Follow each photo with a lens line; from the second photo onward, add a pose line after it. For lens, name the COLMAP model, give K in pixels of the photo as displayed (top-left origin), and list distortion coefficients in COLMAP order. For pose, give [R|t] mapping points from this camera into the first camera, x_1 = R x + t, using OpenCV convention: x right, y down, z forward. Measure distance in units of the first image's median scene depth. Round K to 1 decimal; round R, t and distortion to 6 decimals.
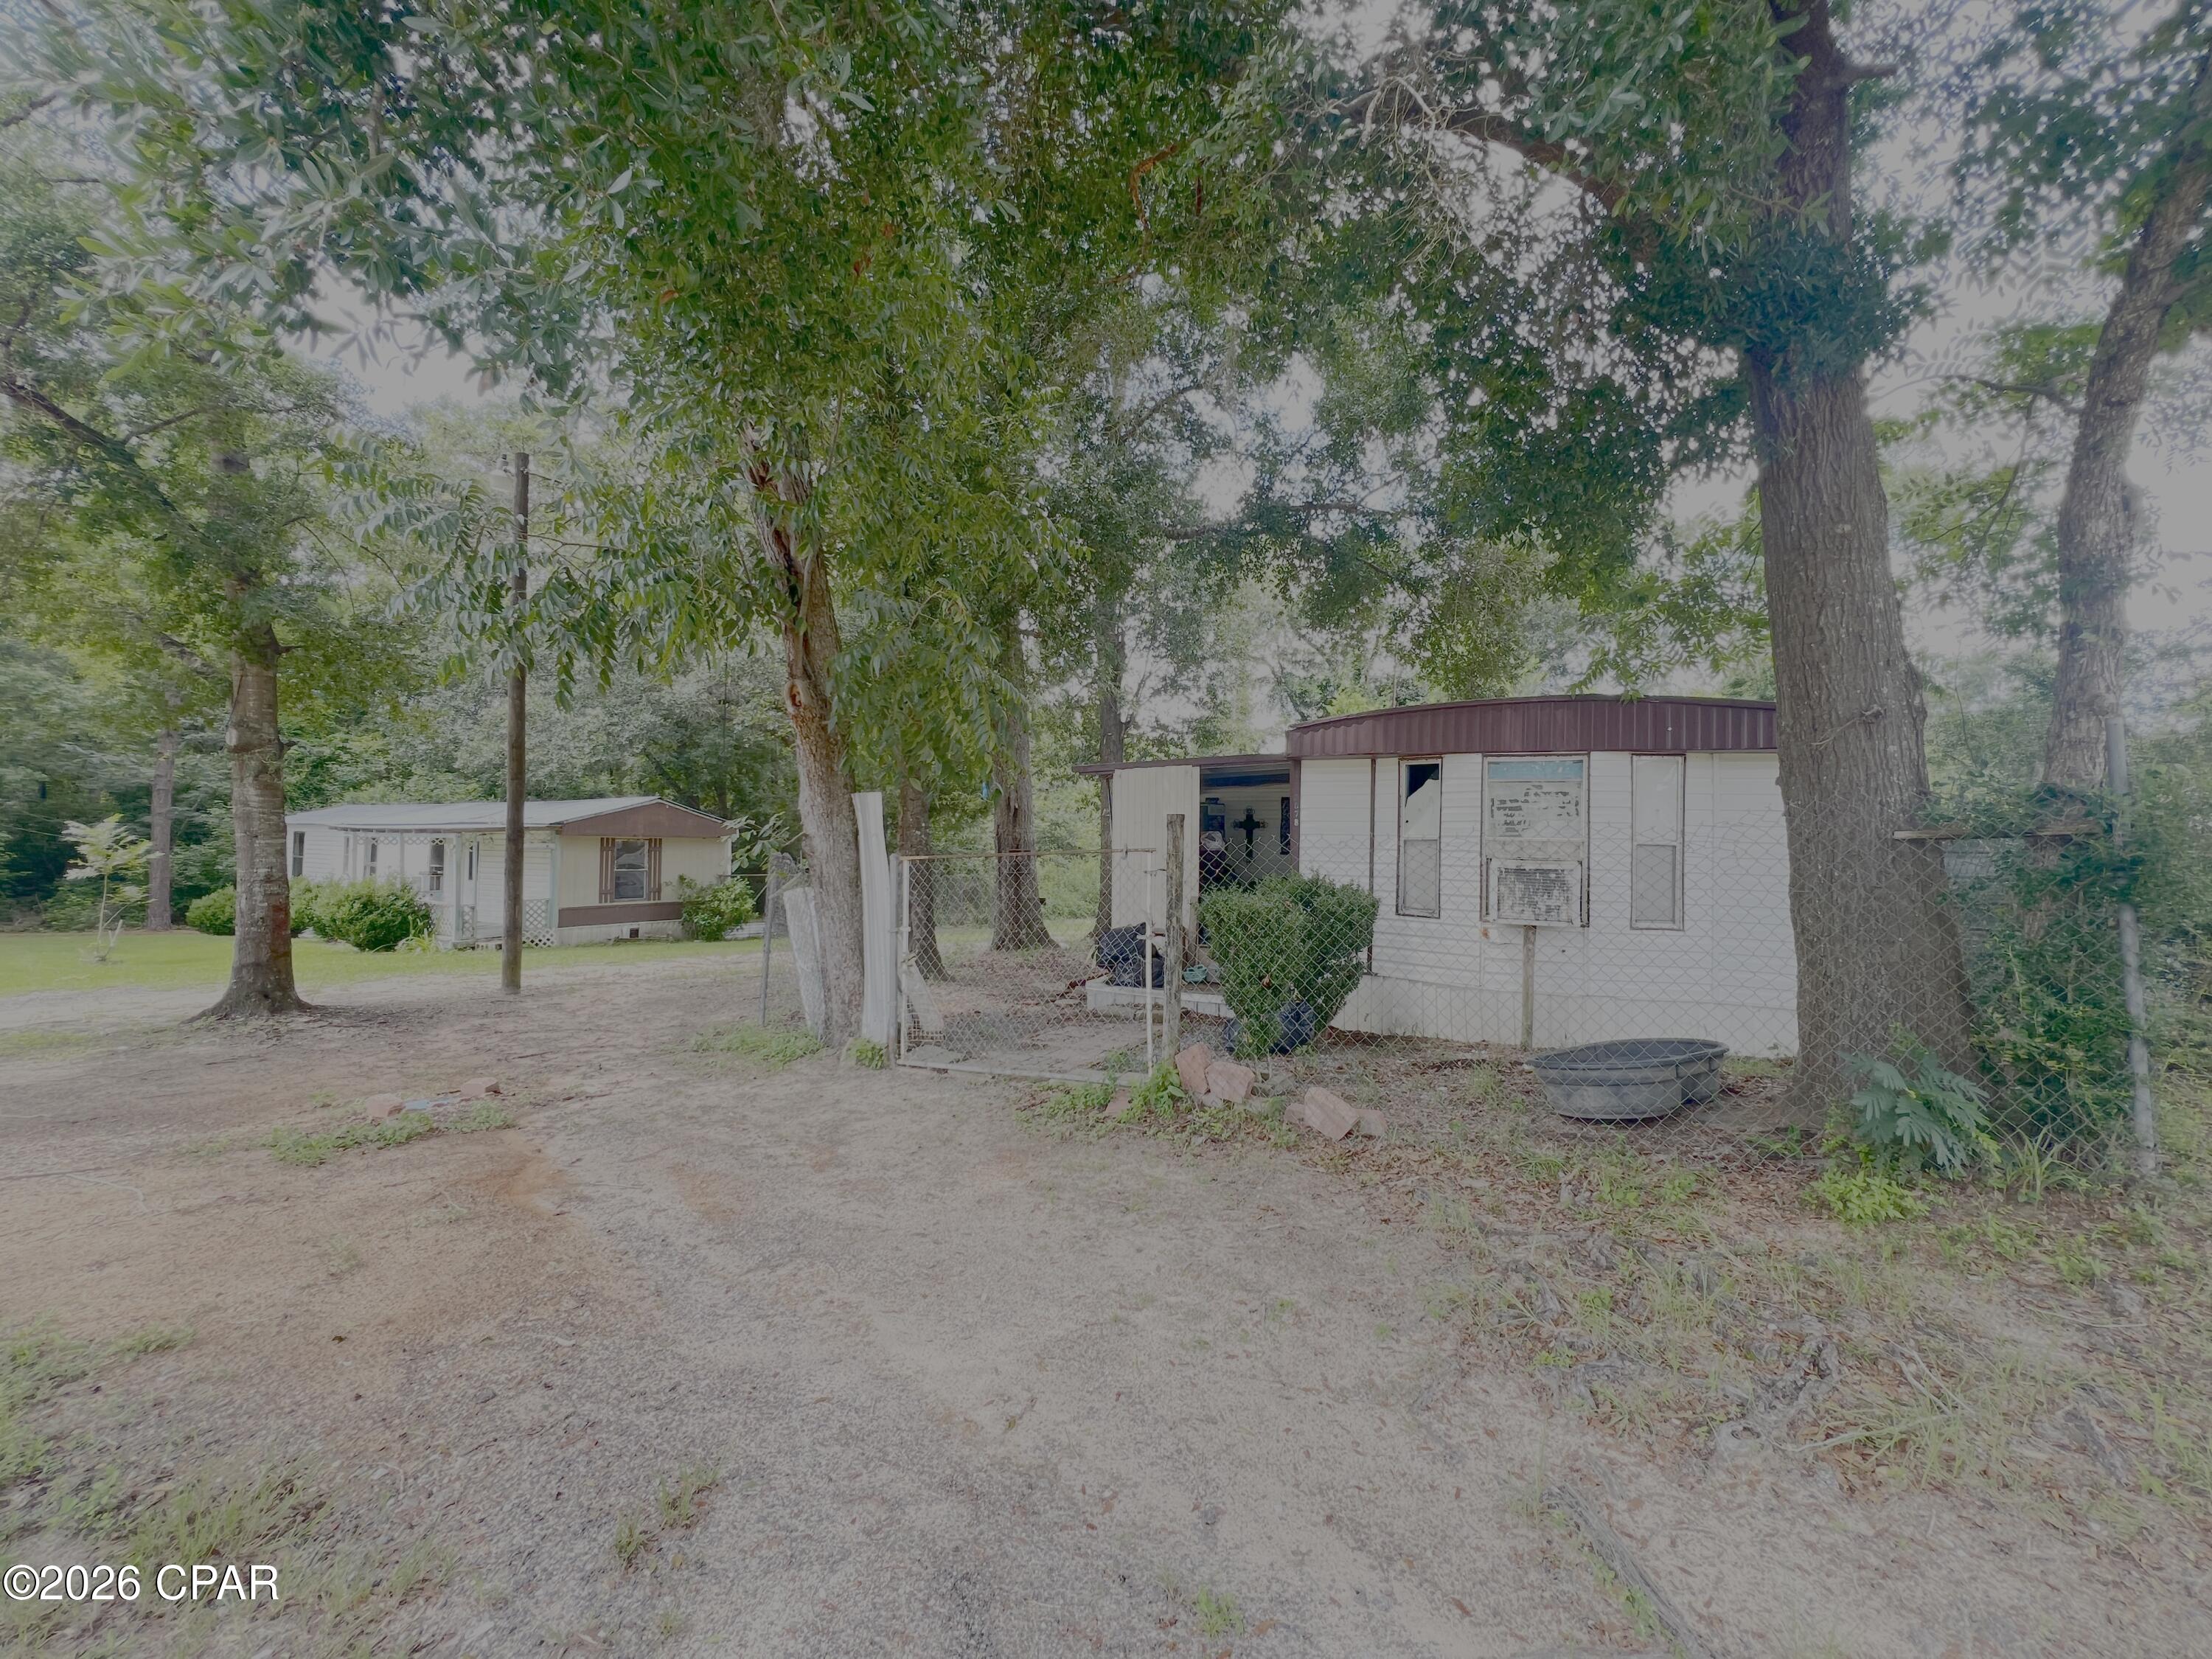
lens RADIAL K [[866.5, 0, 1097.2], [0, 866.5, 832.5], [0, 0, 1]] dist [0.001059, 0.000272]
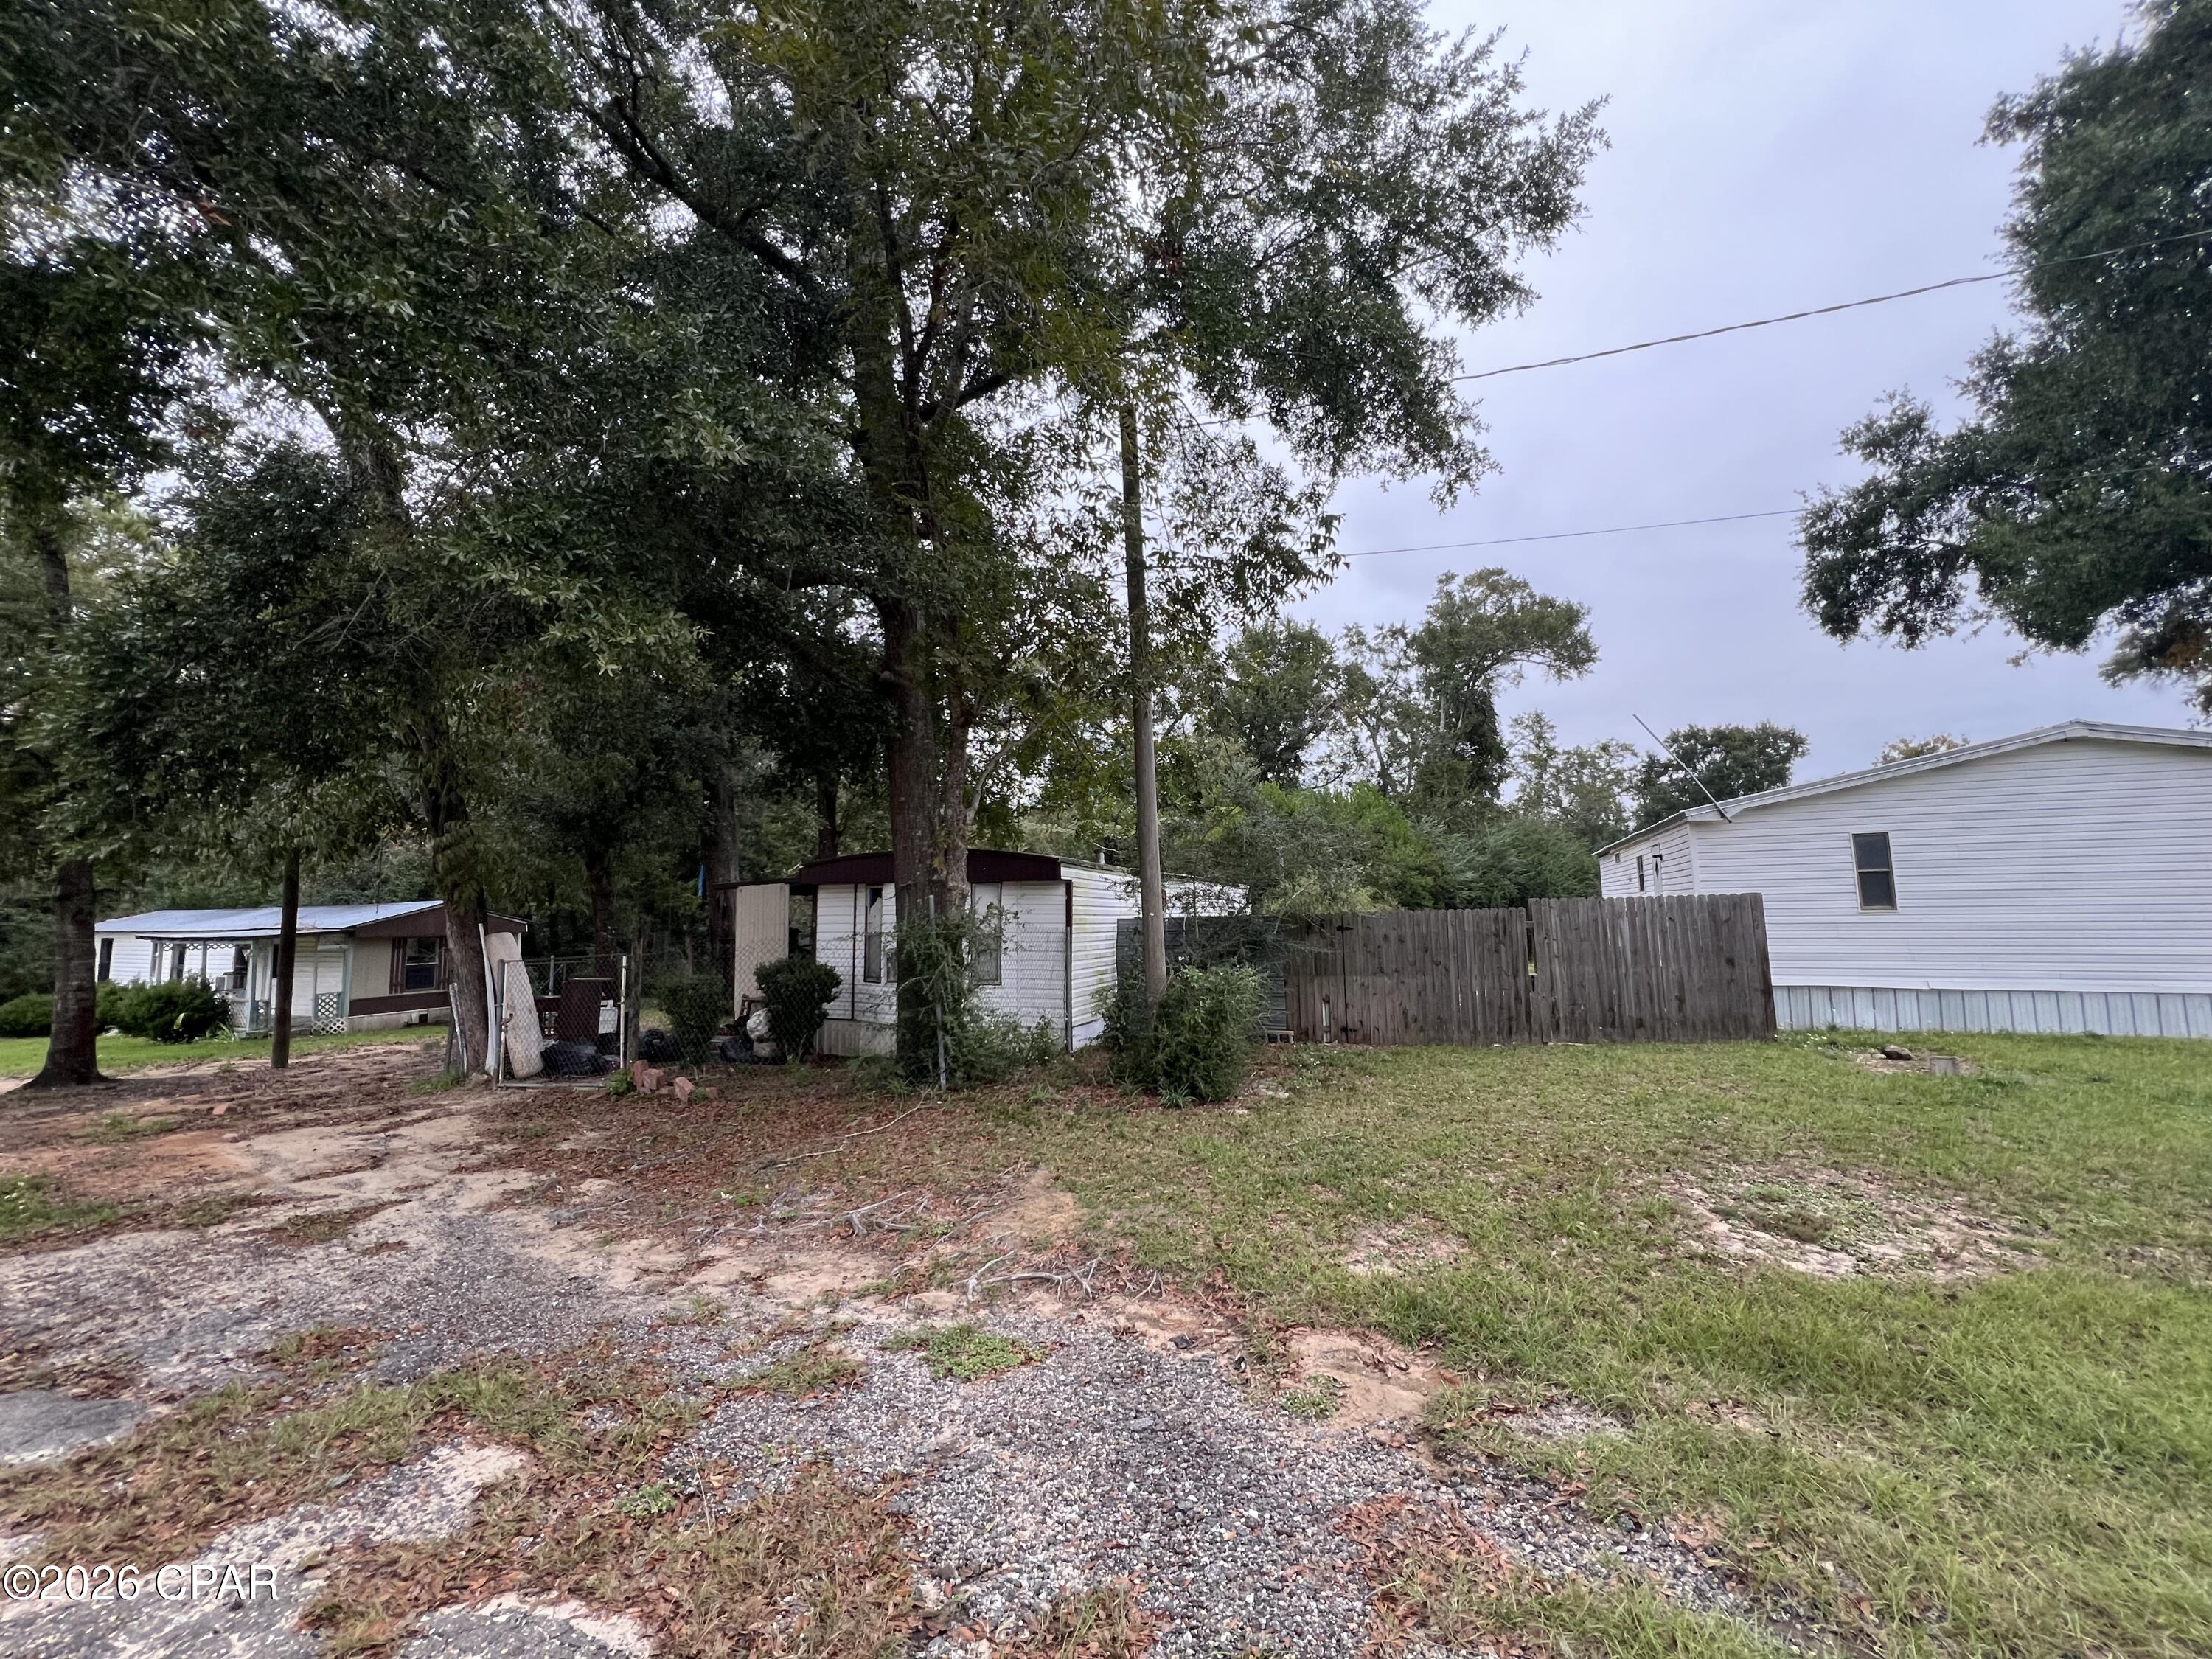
lens RADIAL K [[866.5, 0, 1101.5], [0, 866.5, 829.5], [0, 0, 1]] dist [0.001059, 0.000272]
pose [[0.993930, -0.021962, 0.107801, 0.292581], [0.030321, 0.996606, -0.076528, -0.023524], [-0.105755, 0.079332, 0.991223, -0.317582]]
